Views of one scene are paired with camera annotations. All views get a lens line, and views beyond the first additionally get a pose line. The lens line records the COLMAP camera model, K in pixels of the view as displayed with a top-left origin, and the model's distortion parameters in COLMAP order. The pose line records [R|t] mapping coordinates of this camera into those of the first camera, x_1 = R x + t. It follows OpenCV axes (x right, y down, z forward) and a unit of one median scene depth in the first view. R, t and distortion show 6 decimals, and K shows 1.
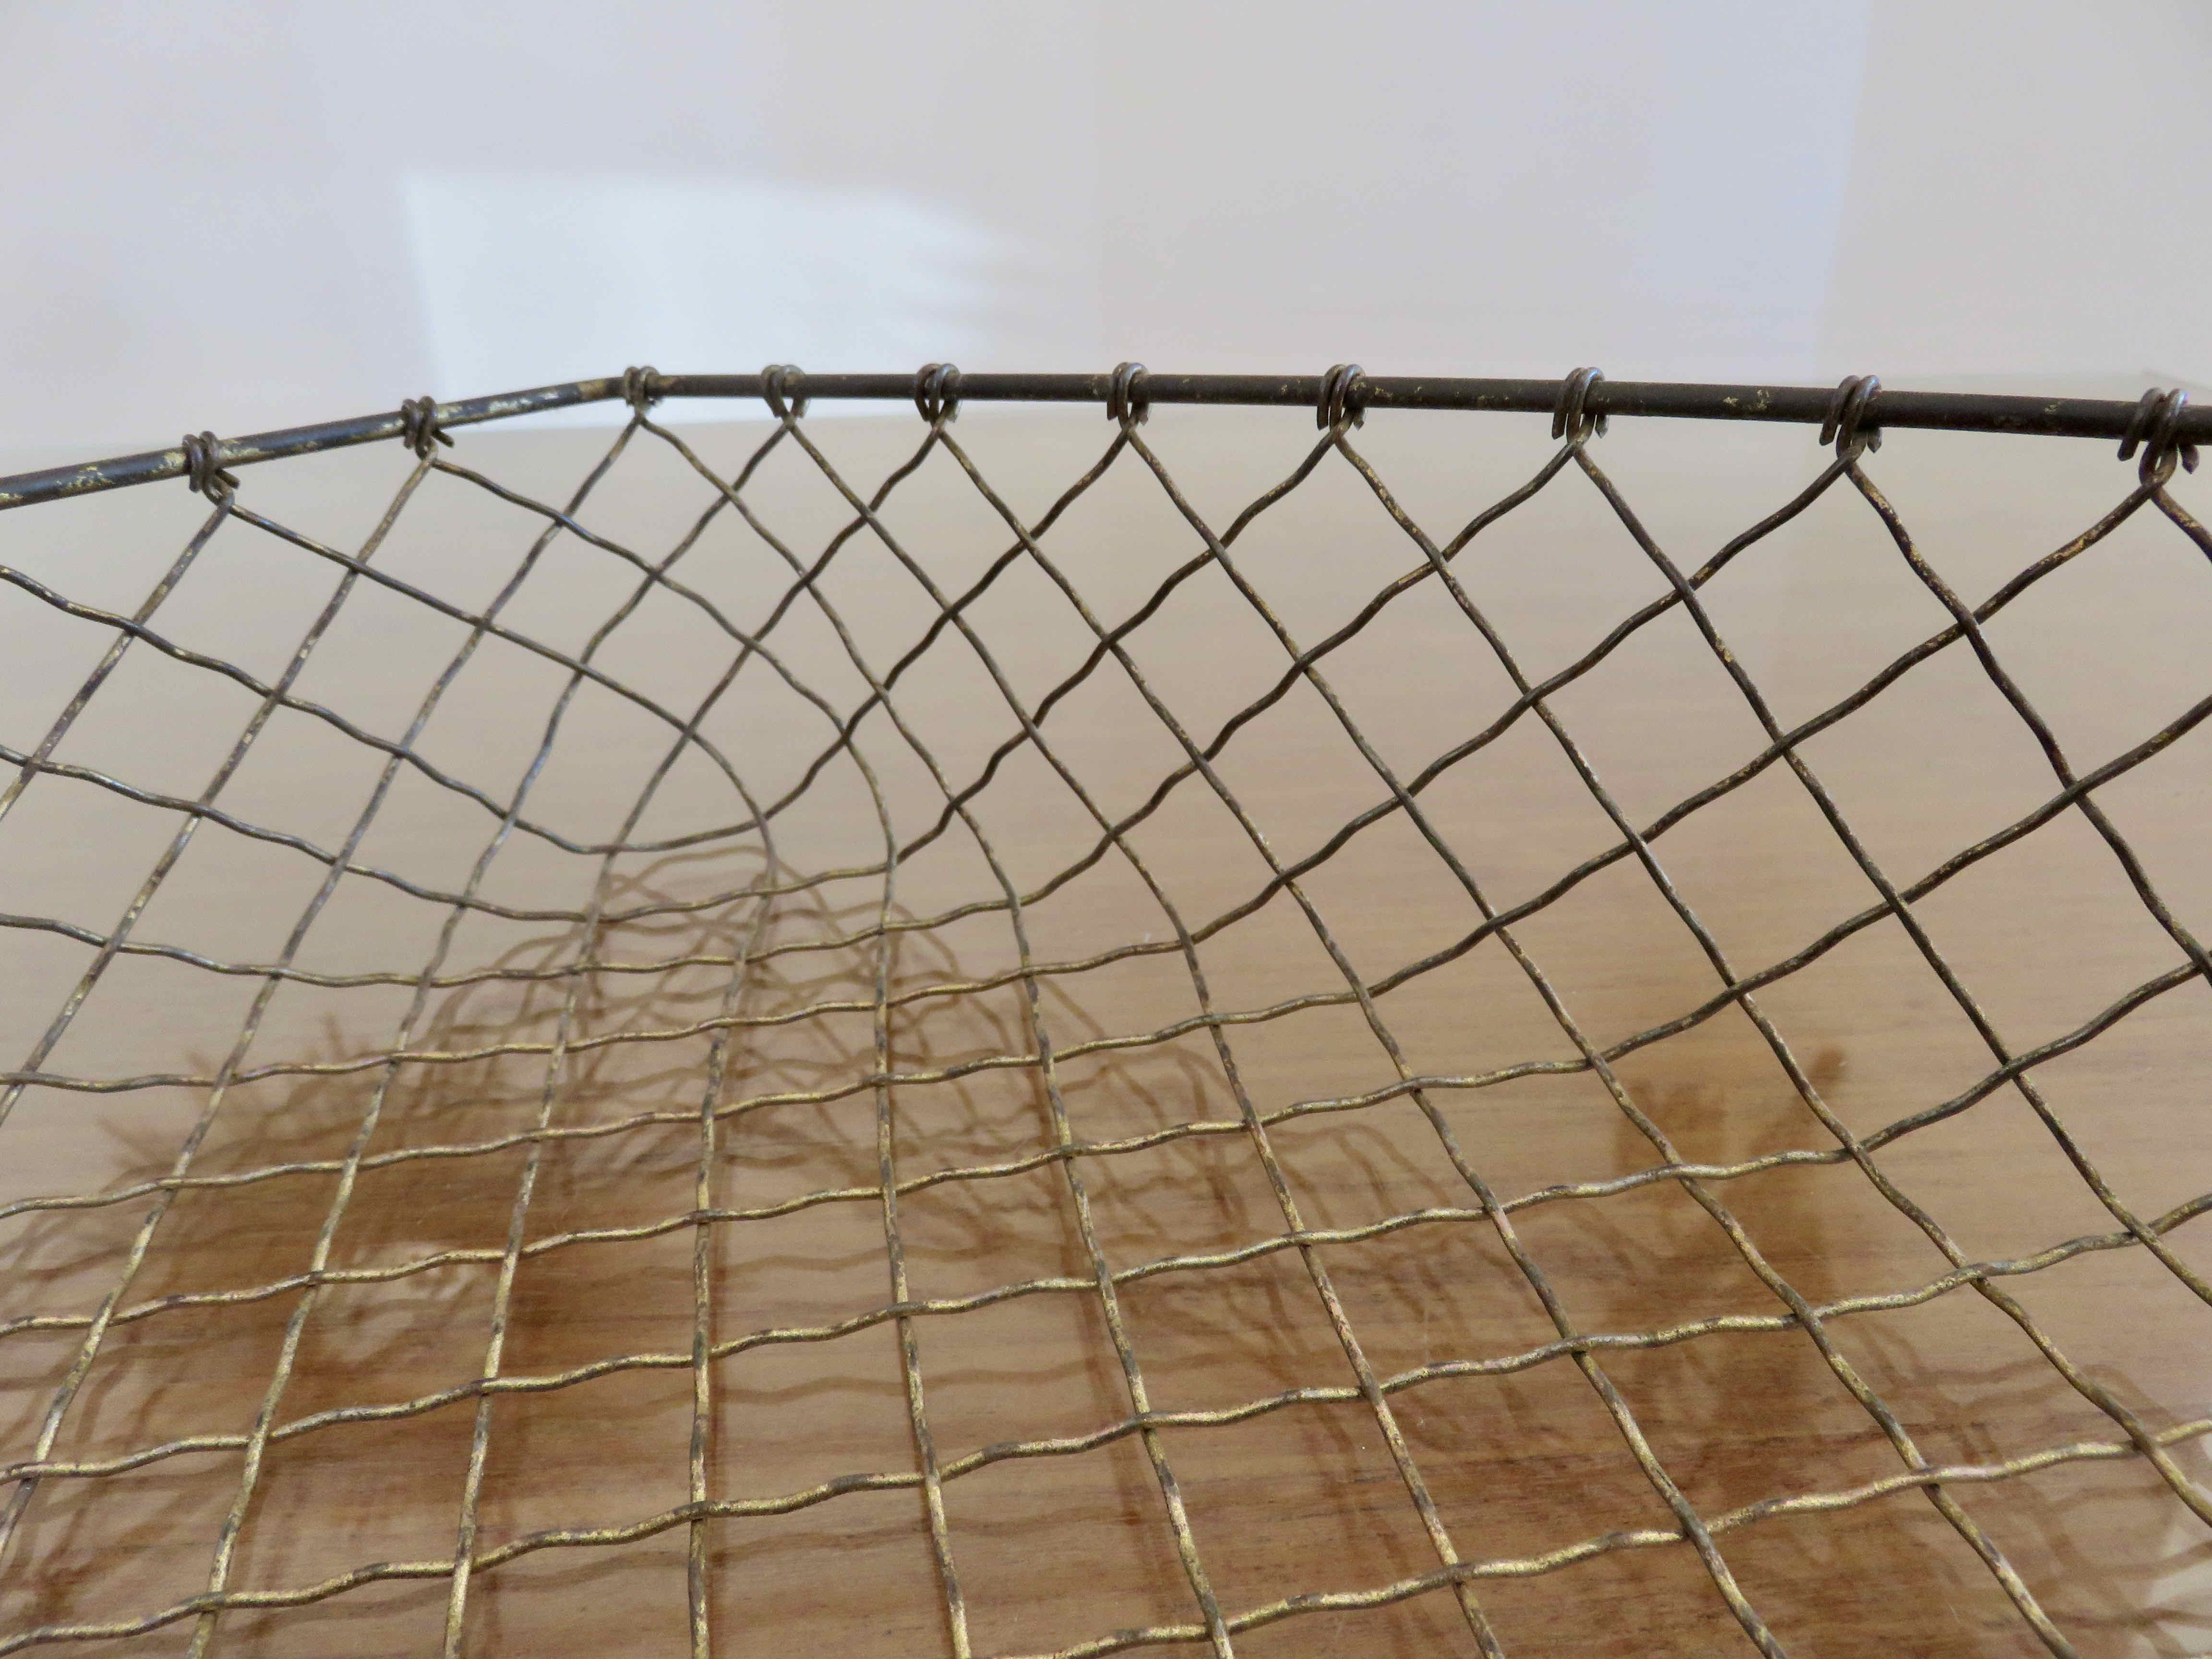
lens RADIAL K [[1663.6, 0, 1108.3], [0, 1663.6, 821.1], [0, 0, 1]] dist [-0.008240, -0.003638]
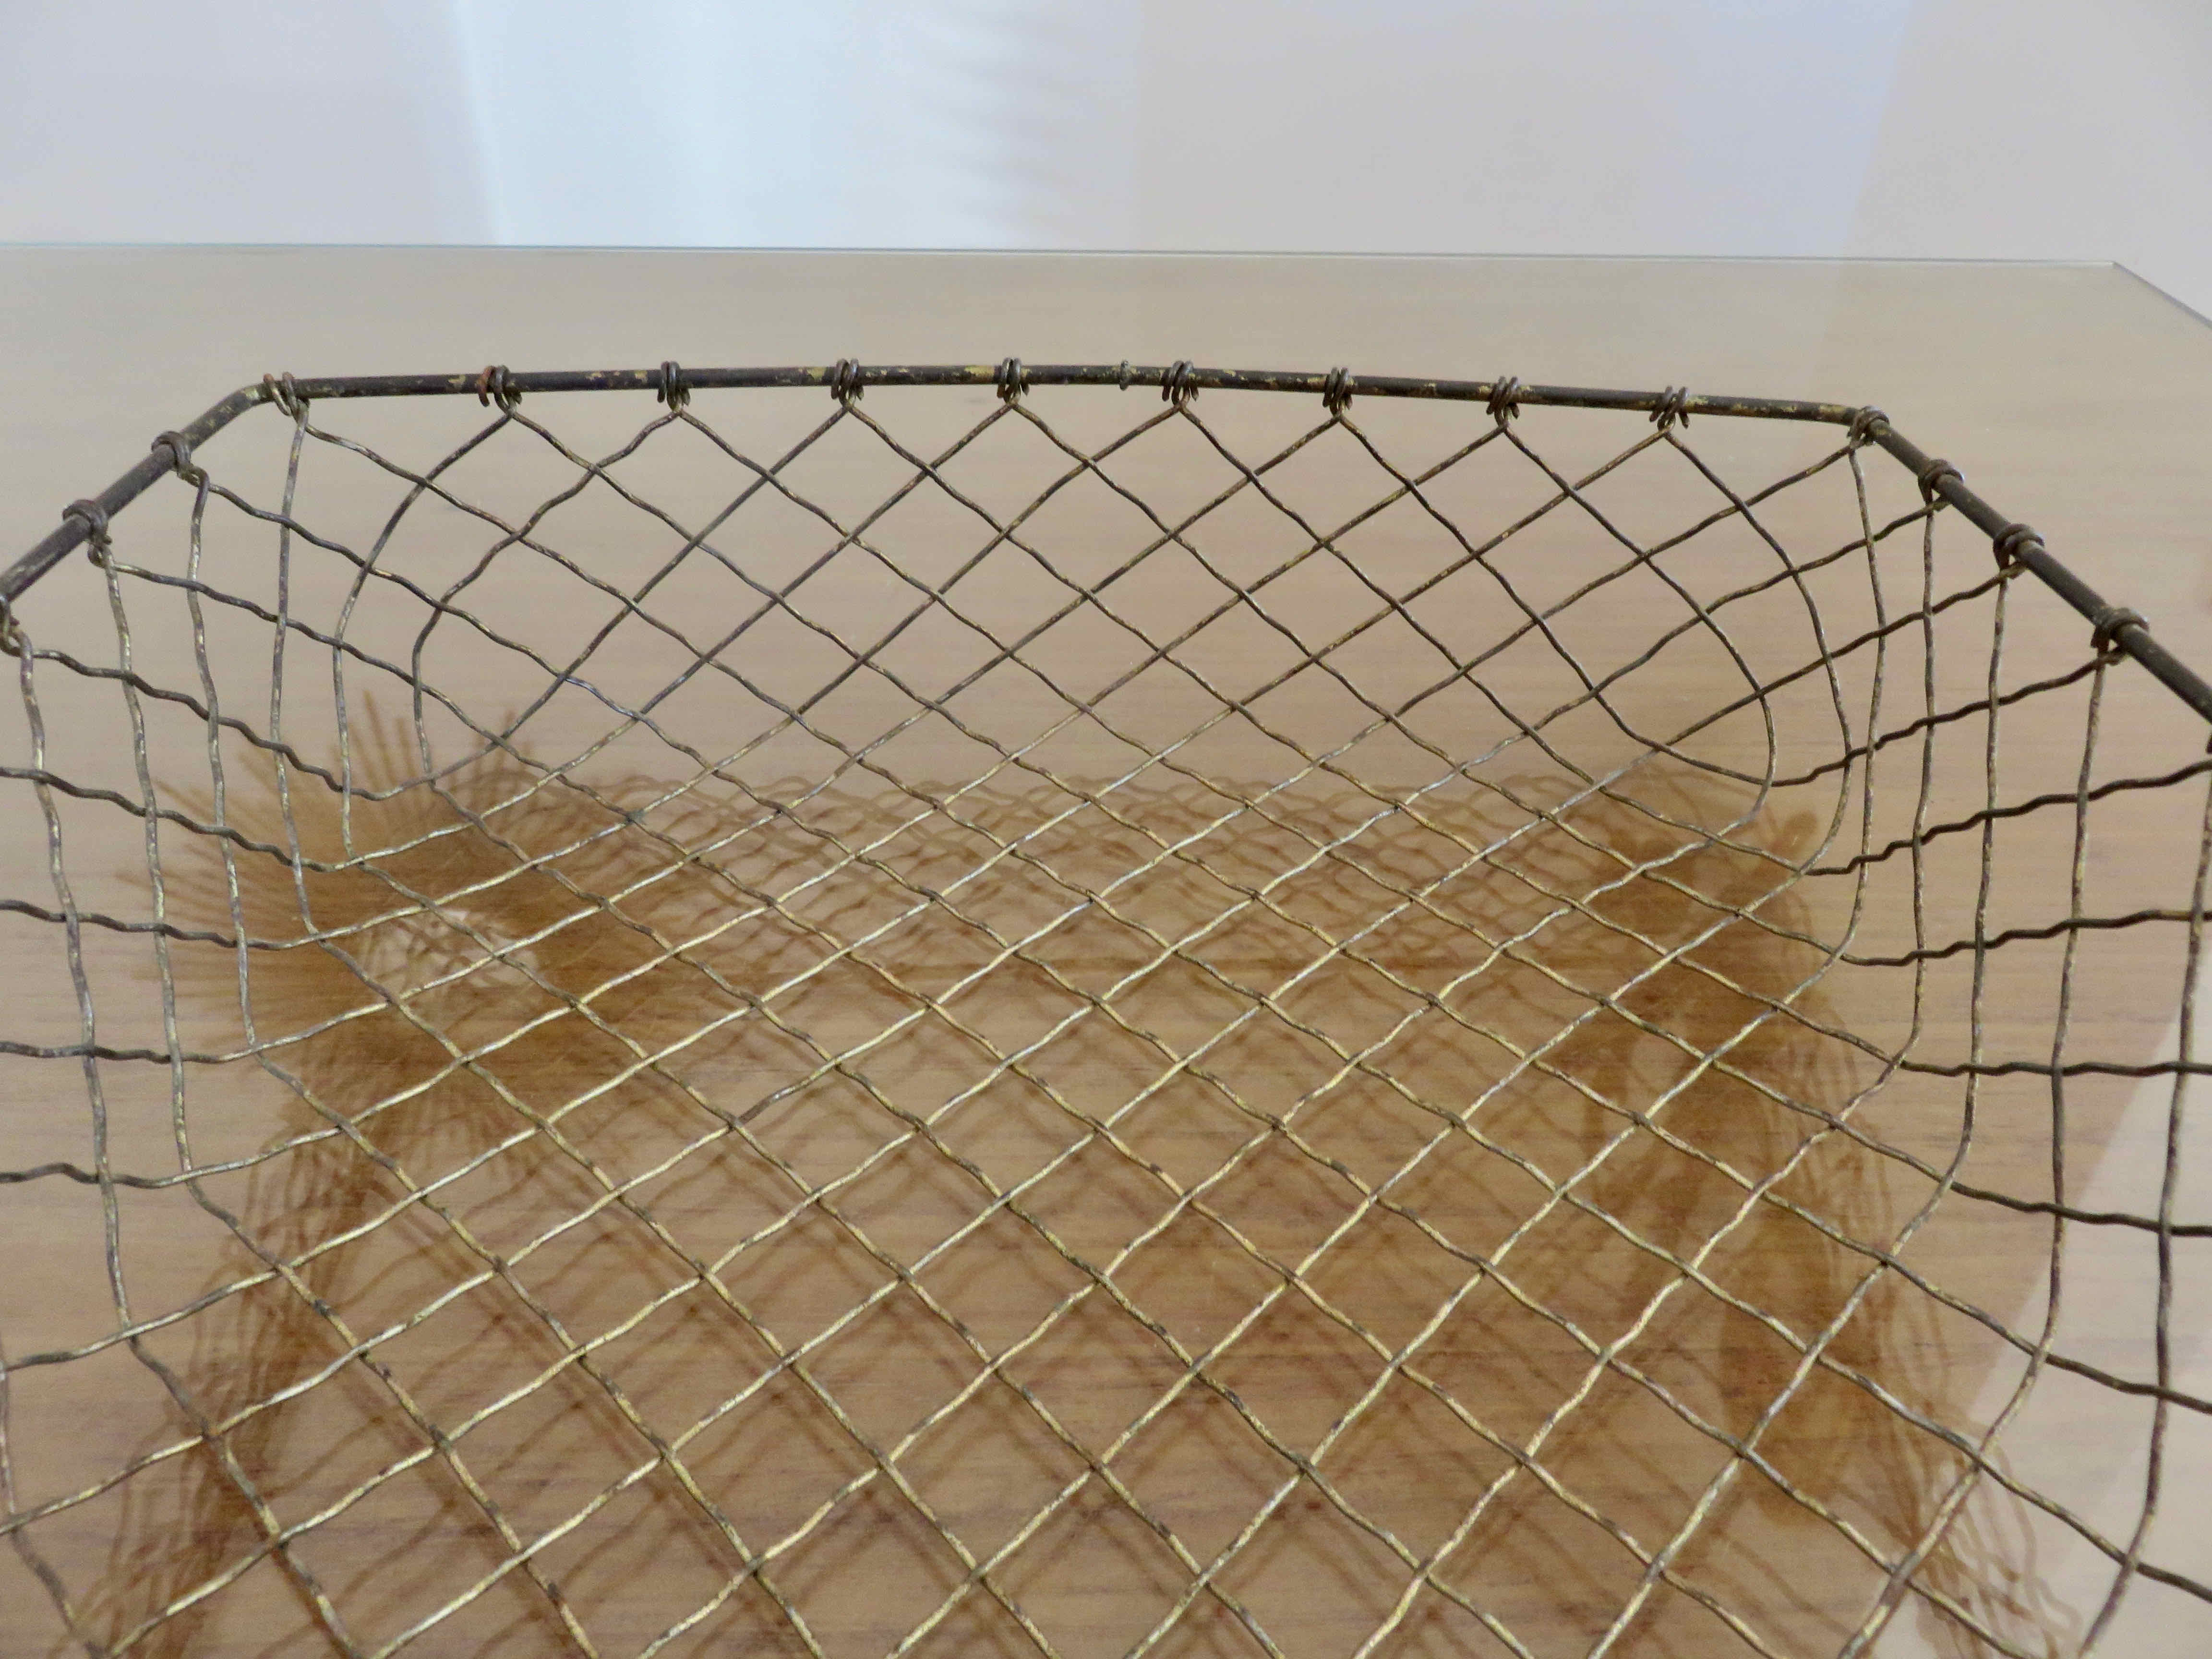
lens RADIAL K [[1663.6, 0, 1110.5], [0, 1663.6, 840.2], [0, 0, 1]] dist [-0.008240, -0.003638]
pose [[0.541531, 0.530072, -0.652509, 0.397584], [-0.386807, 0.846234, 0.366427, -0.257756], [0.746408, 0.053963, 0.663297, -0.203751]]
